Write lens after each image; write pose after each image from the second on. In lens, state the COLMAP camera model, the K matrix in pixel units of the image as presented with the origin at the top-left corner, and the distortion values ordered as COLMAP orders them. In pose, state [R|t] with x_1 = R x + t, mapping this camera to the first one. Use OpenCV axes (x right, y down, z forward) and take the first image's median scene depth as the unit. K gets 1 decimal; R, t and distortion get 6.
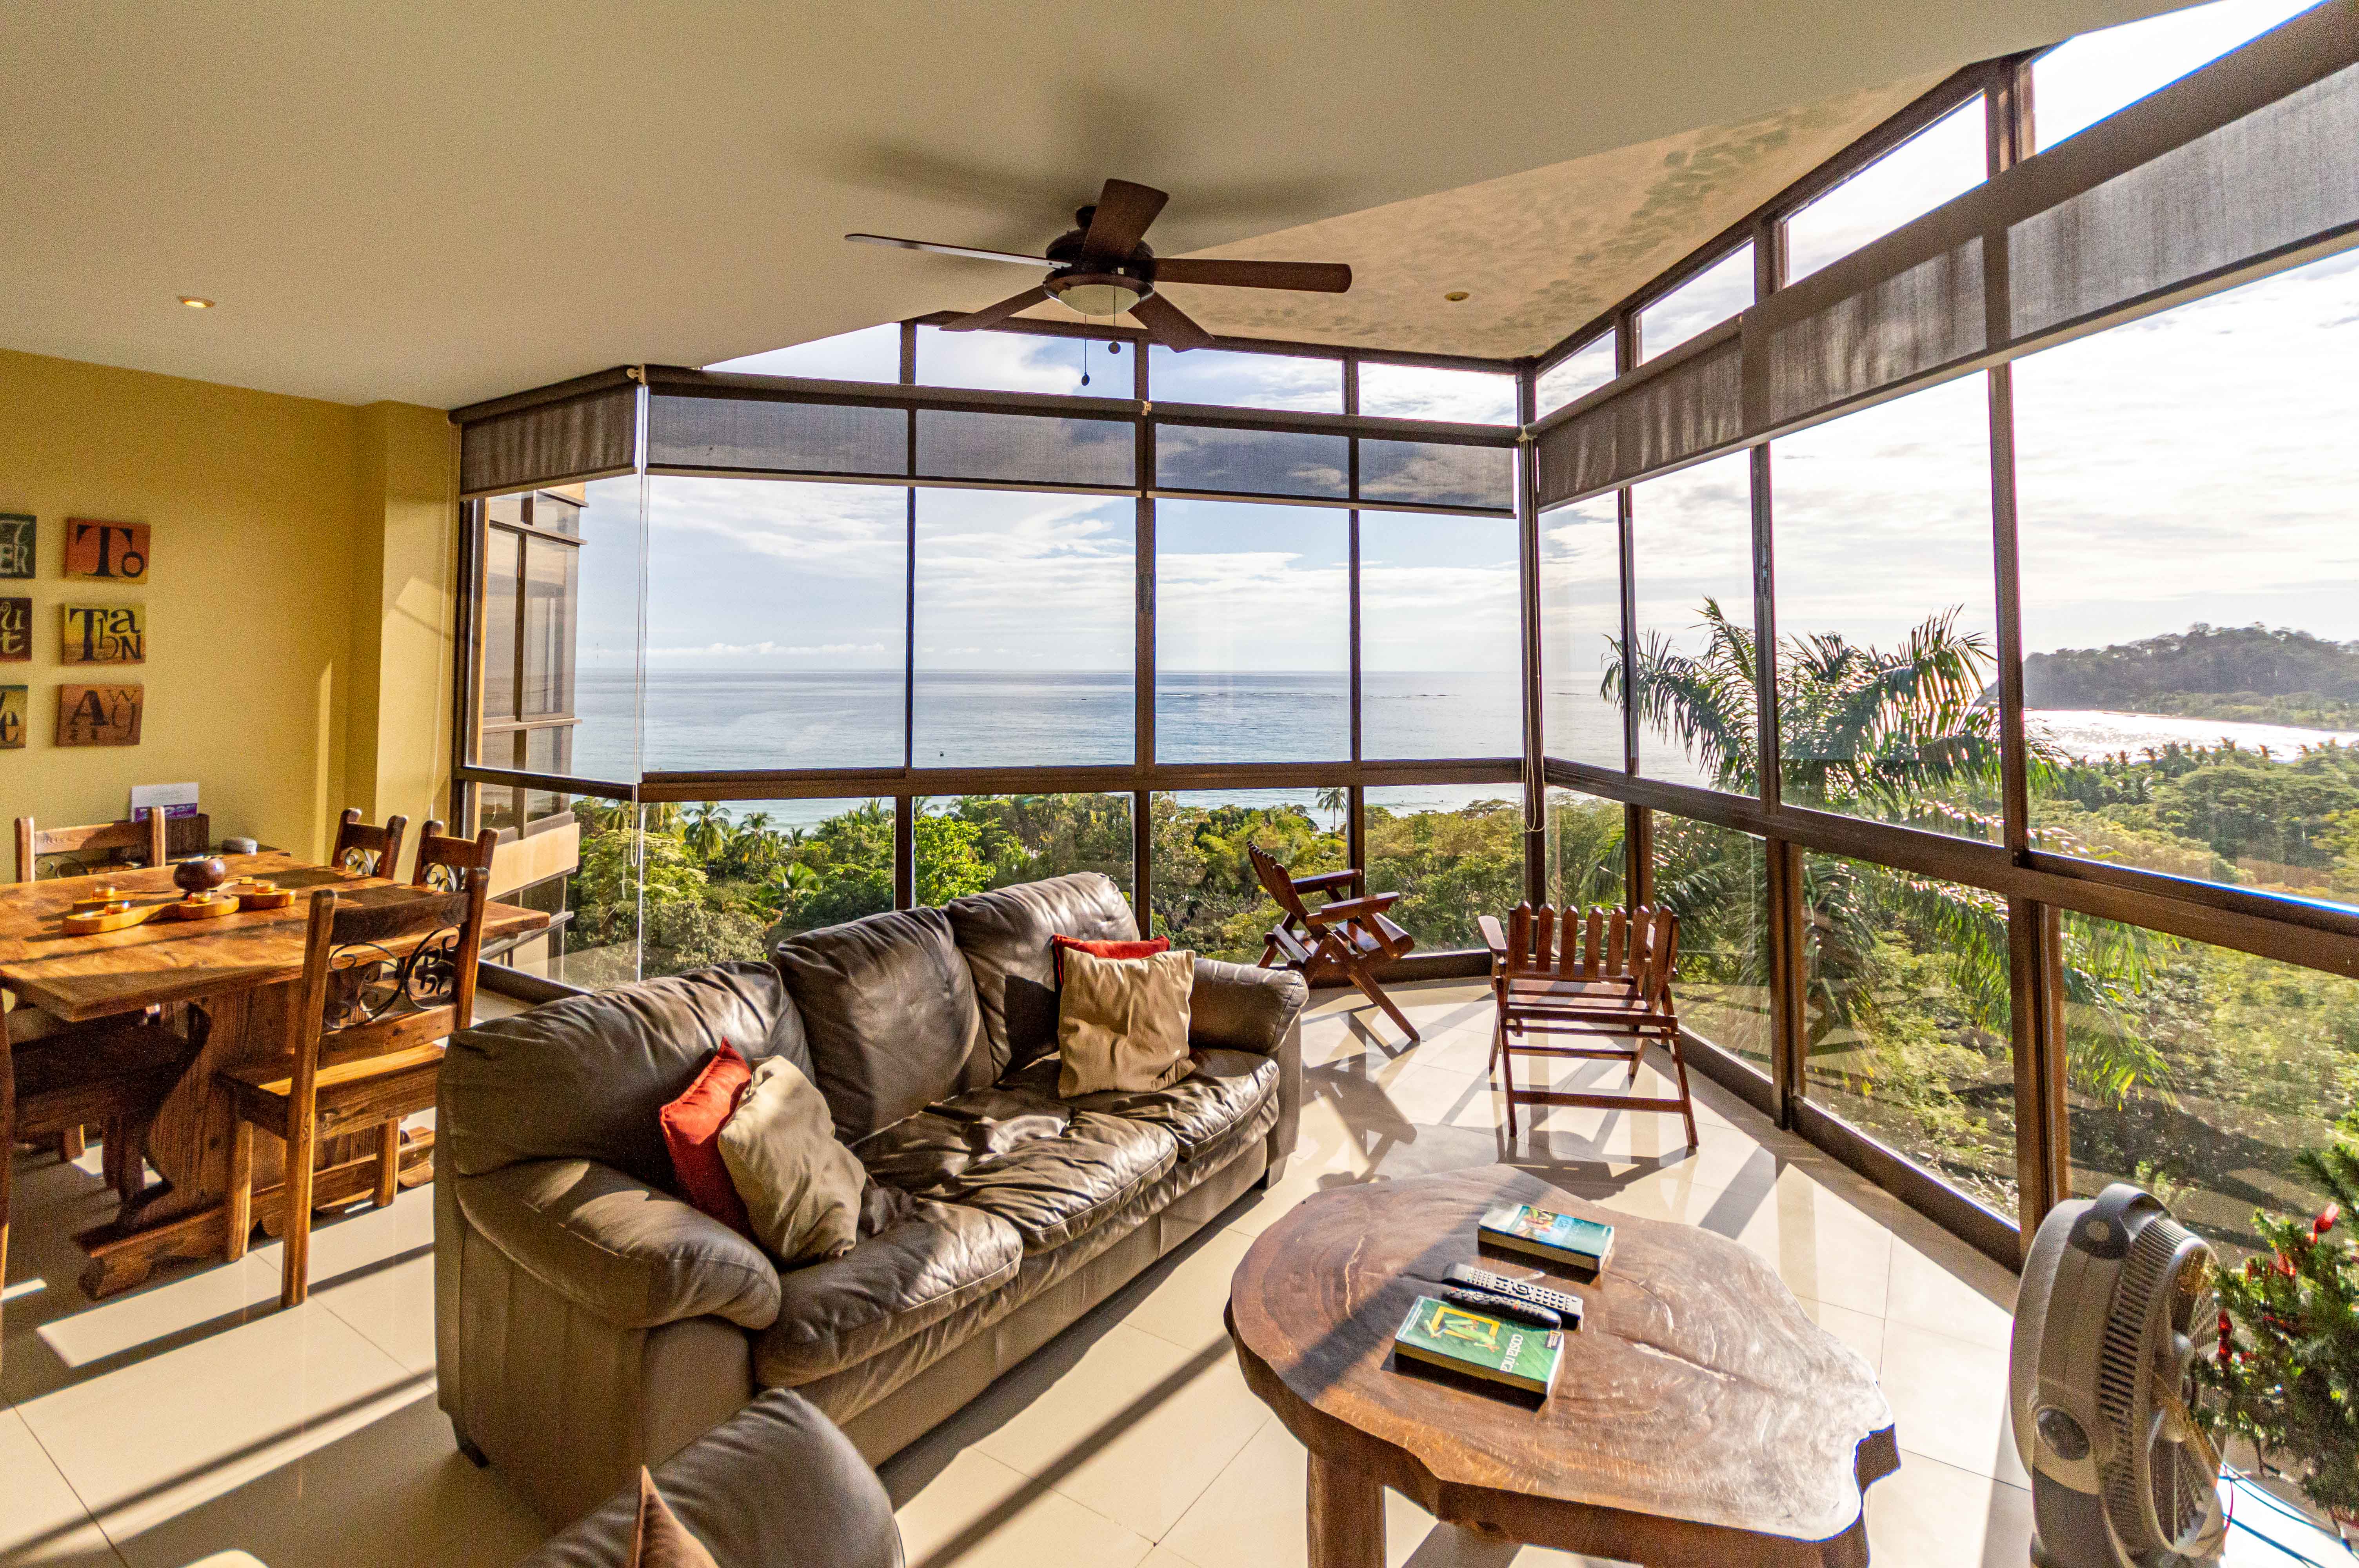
lens RADIAL K [[1138.7, 0, 1158.2], [0, 1138.7, 612.1], [0, 0, 1]] dist [0.005043, 0.001518]
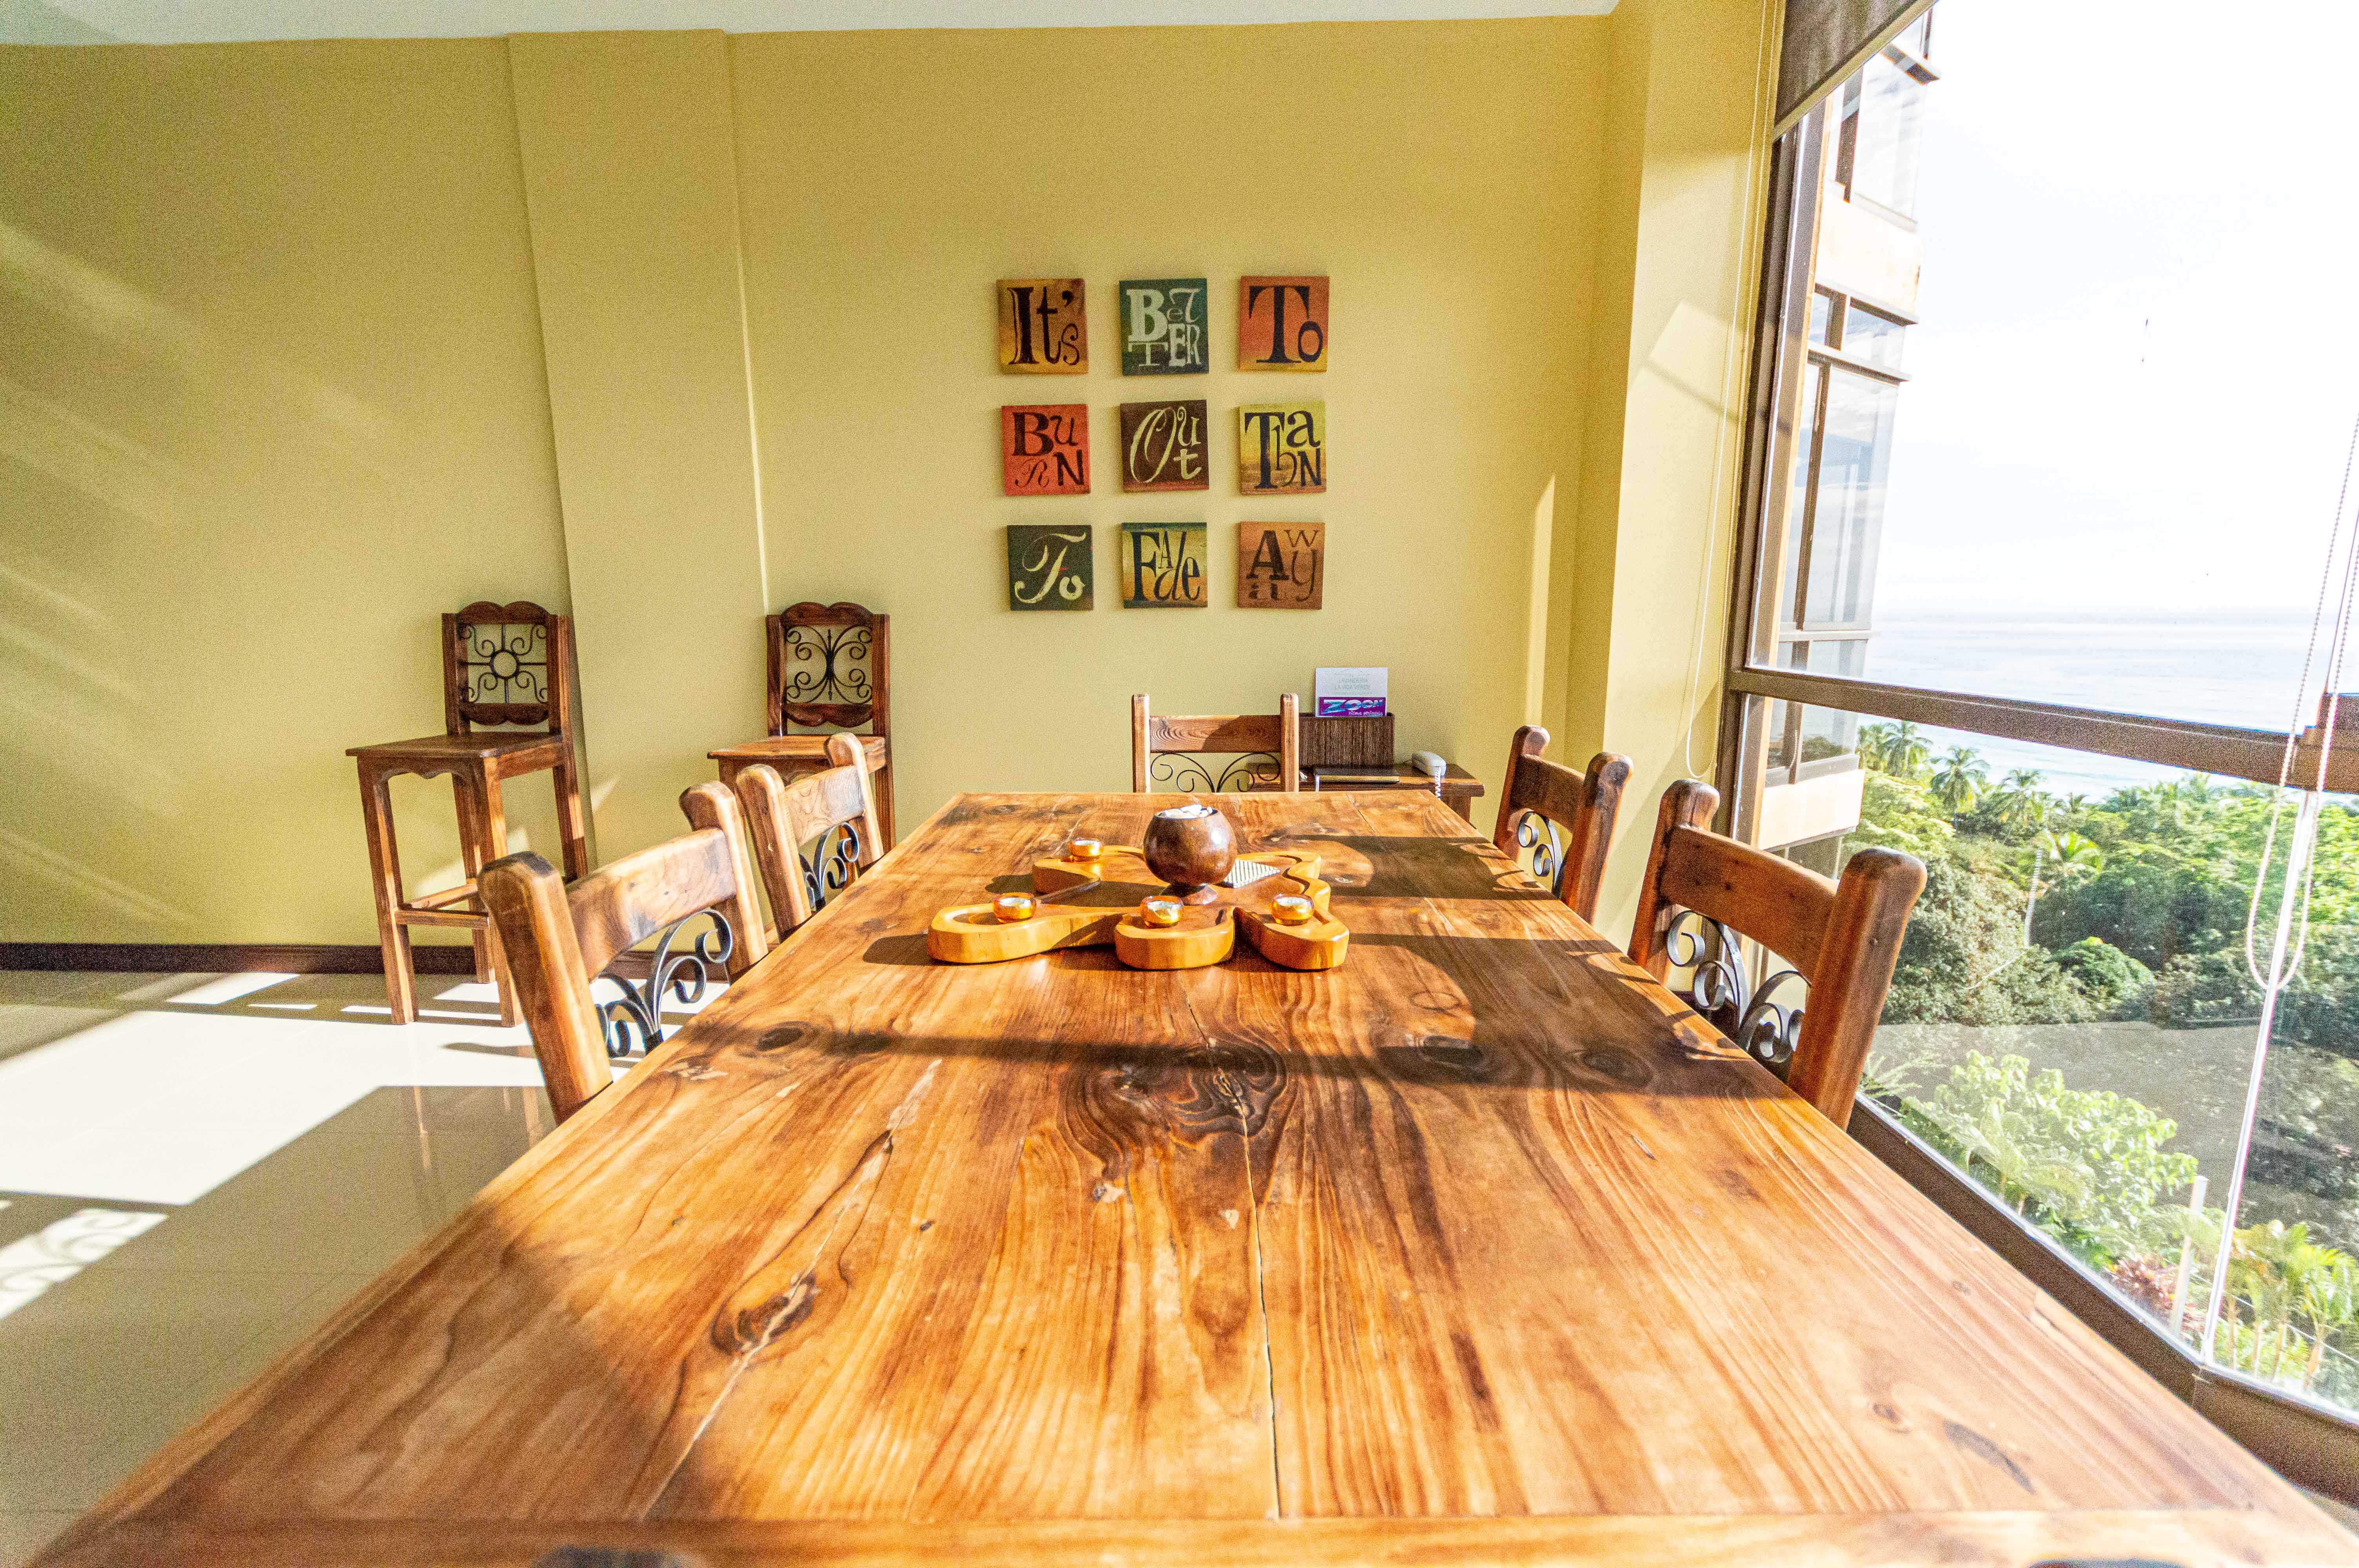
lens RADIAL K [[1062.7, 0, 1185.5], [0, 1062.7, 794.4], [0, 0, 1]] dist [0.003692, 0.000637]
pose [[0.536943, 0.144077, -0.831224, -0.407328], [0.043212, 0.979318, 0.197660, 0.104333], [0.842511, -0.142051, 0.519612, 0.628067]]
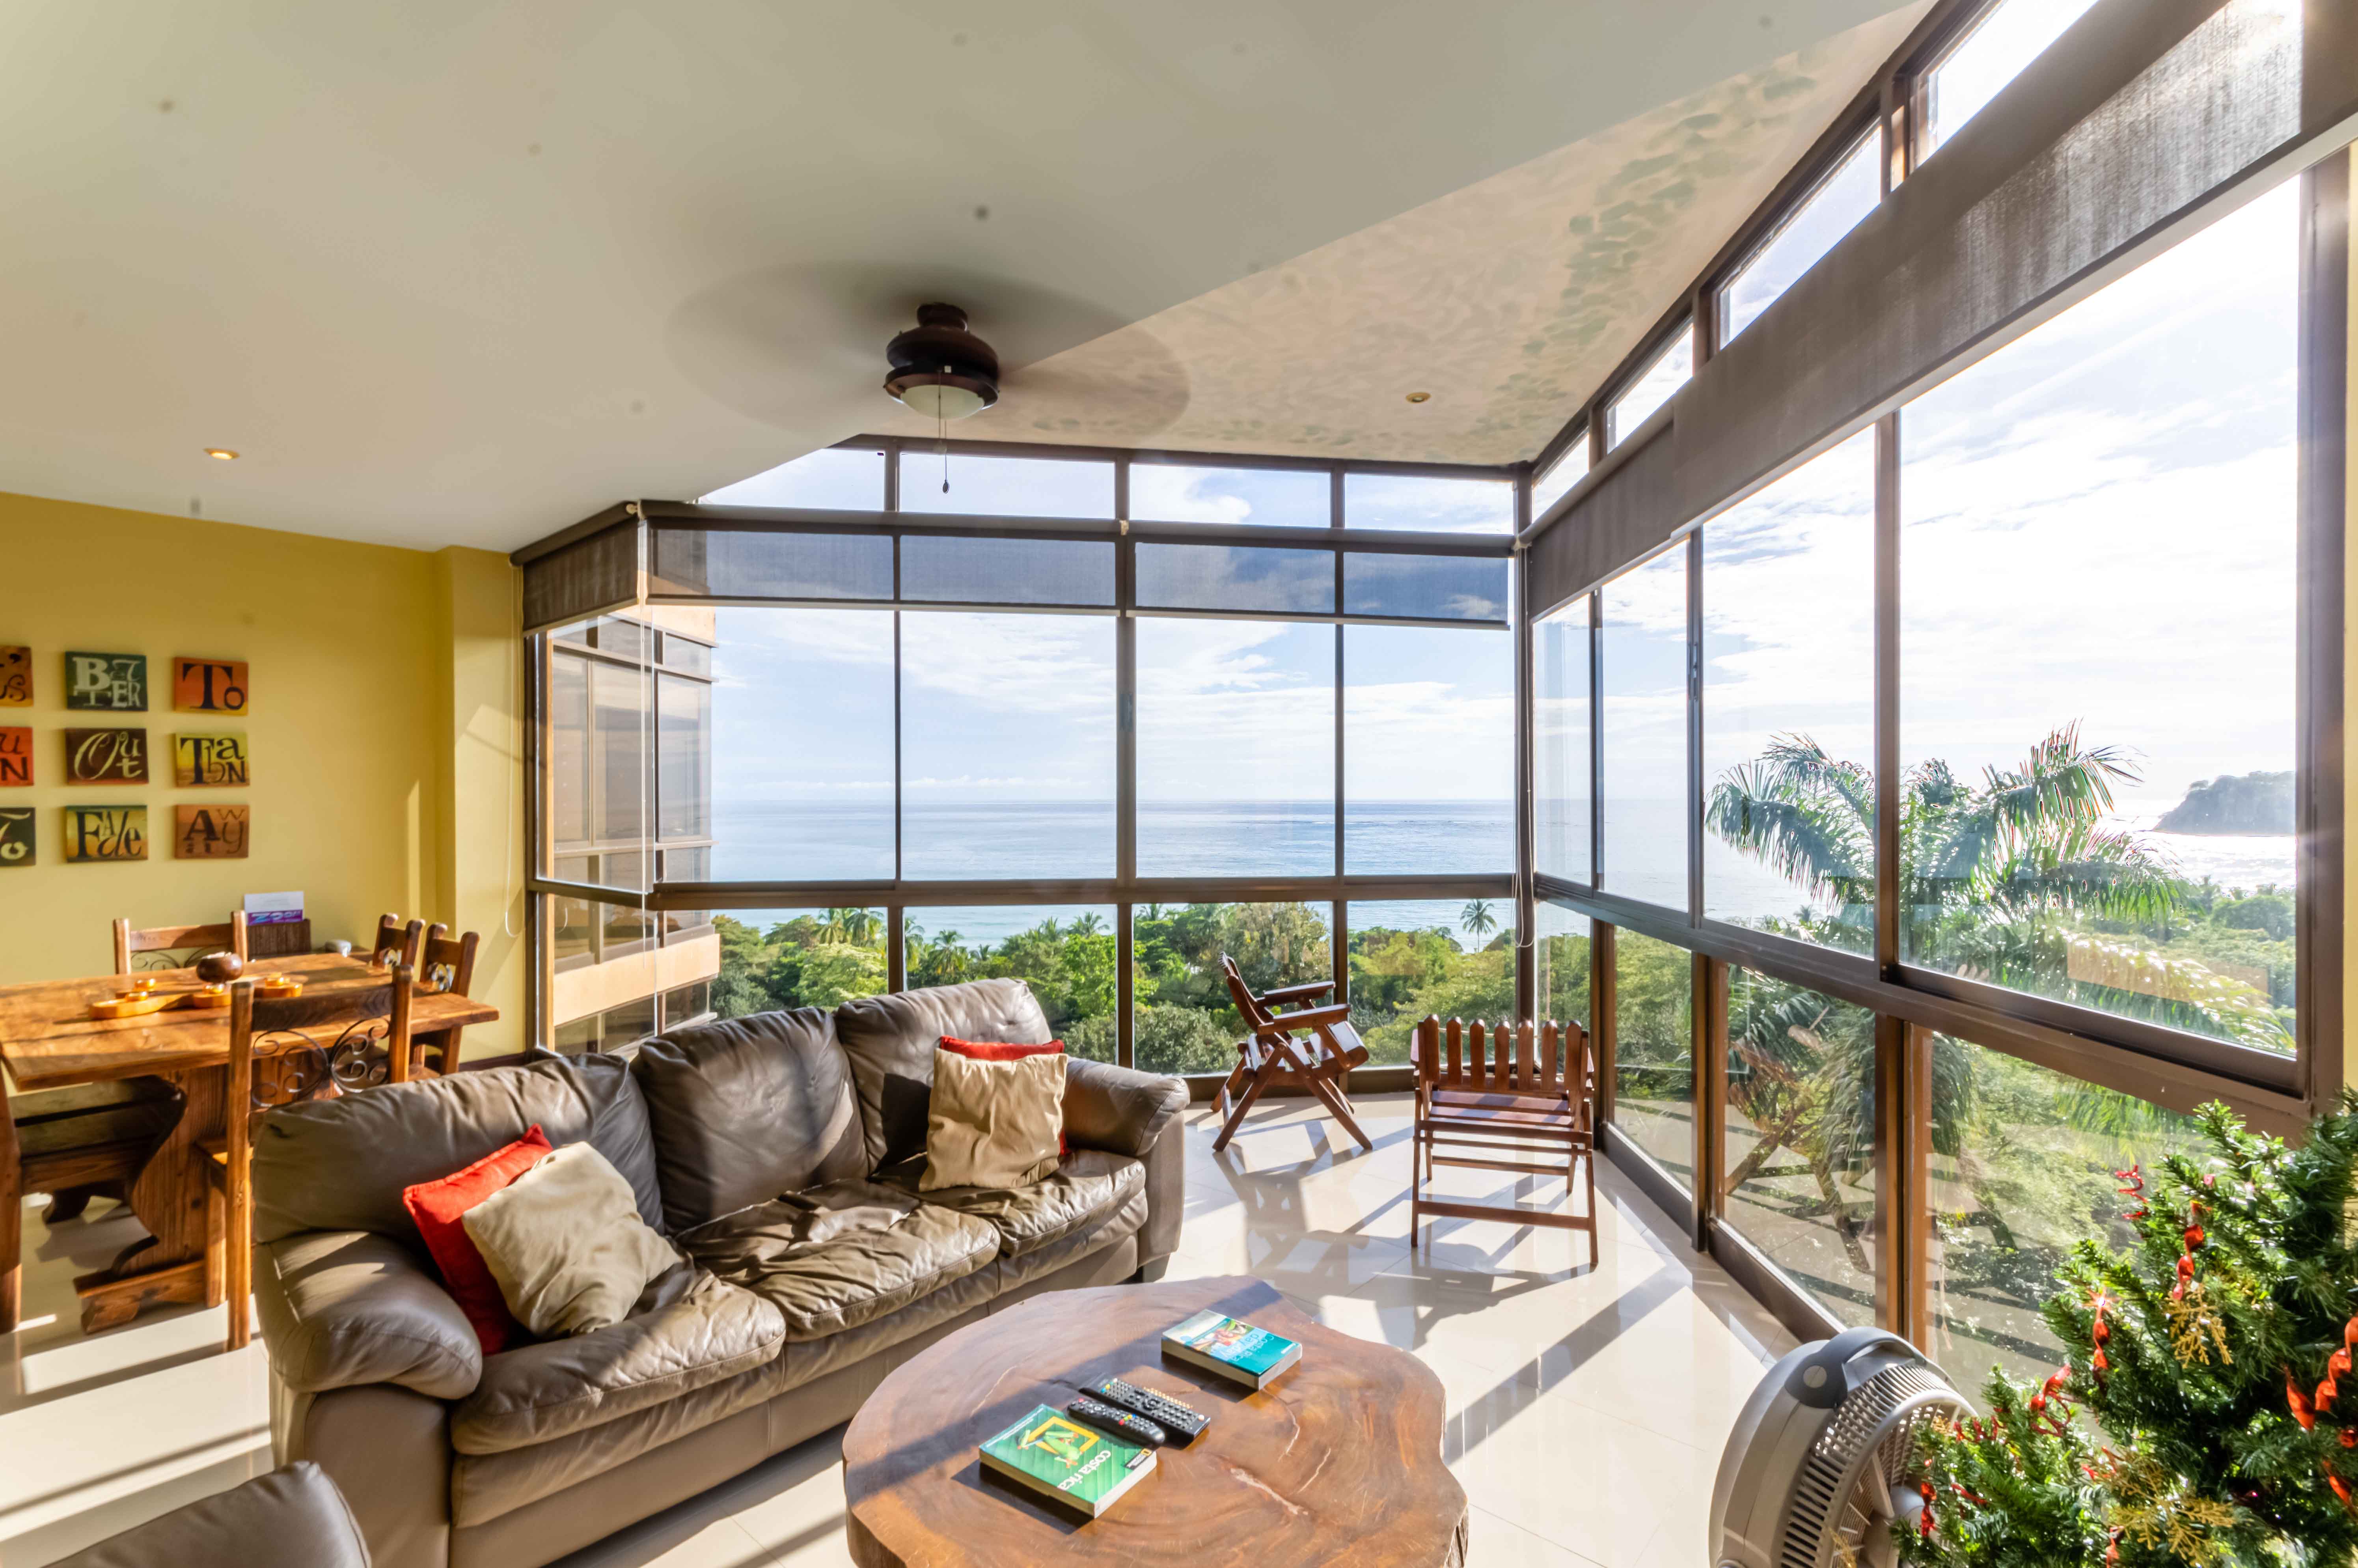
lens RADIAL K [[1072.3, 0, 1190.4], [0, 1072.3, 798.0], [0, 0, 1]] dist [0.005349, 0.000146]
pose [[0.993470, -0.005919, -0.113942, 0.176643], [0.011432, 0.998792, 0.047792, 0.018424], [0.113521, -0.048782, 0.992337, 0.054833]]
